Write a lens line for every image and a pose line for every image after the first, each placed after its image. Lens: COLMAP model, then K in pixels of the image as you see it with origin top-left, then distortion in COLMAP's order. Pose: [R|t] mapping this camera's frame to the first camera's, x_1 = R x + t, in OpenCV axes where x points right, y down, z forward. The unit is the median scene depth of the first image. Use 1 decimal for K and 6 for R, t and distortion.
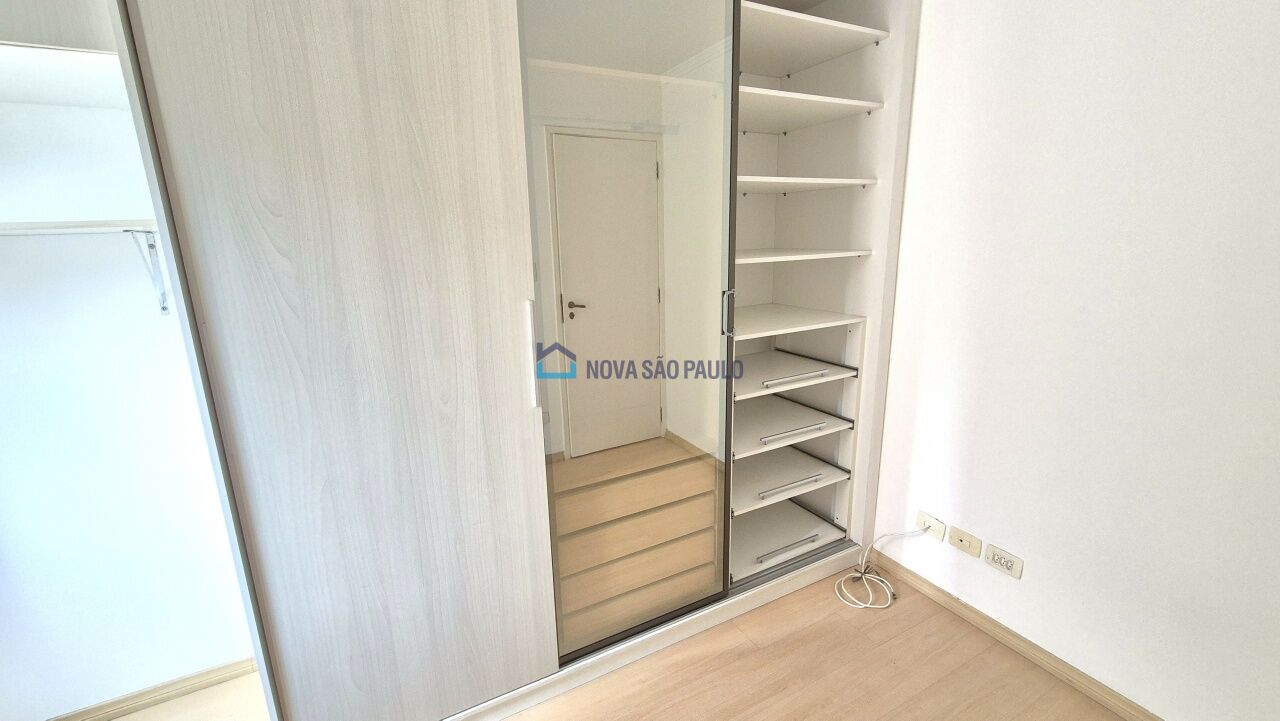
lens RADIAL K [[525.6, 0, 640.0], [0, 525.6, 360.5], [0, 0, 1]] dist [-0.000556, 0.000088]
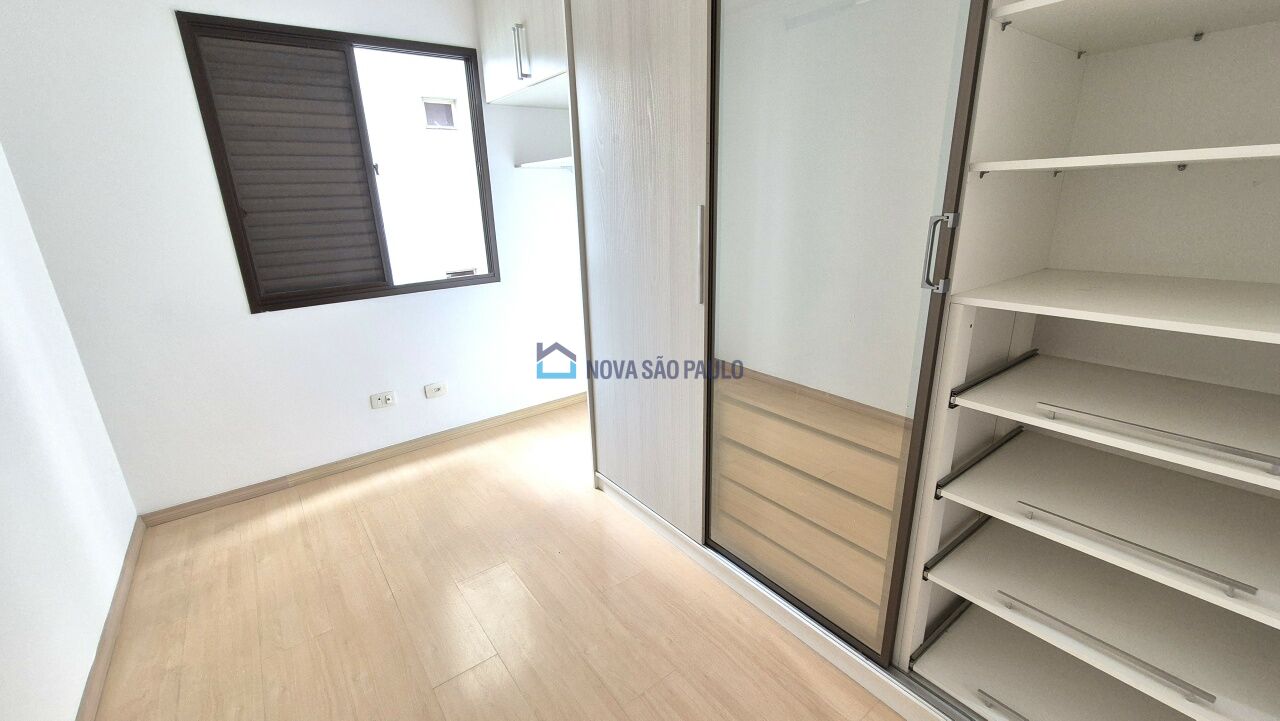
lens RADIAL K [[525.6, 0, 640.0], [0, 525.6, 360.5], [0, 0, 1]] dist [-0.000556, 0.000088]
pose [[0.149753, 0.311584, -0.938344, 0.717852], [-0.207517, 0.937812, 0.278289, -0.069300], [0.966701, 0.153047, 0.205100, 0.535406]]
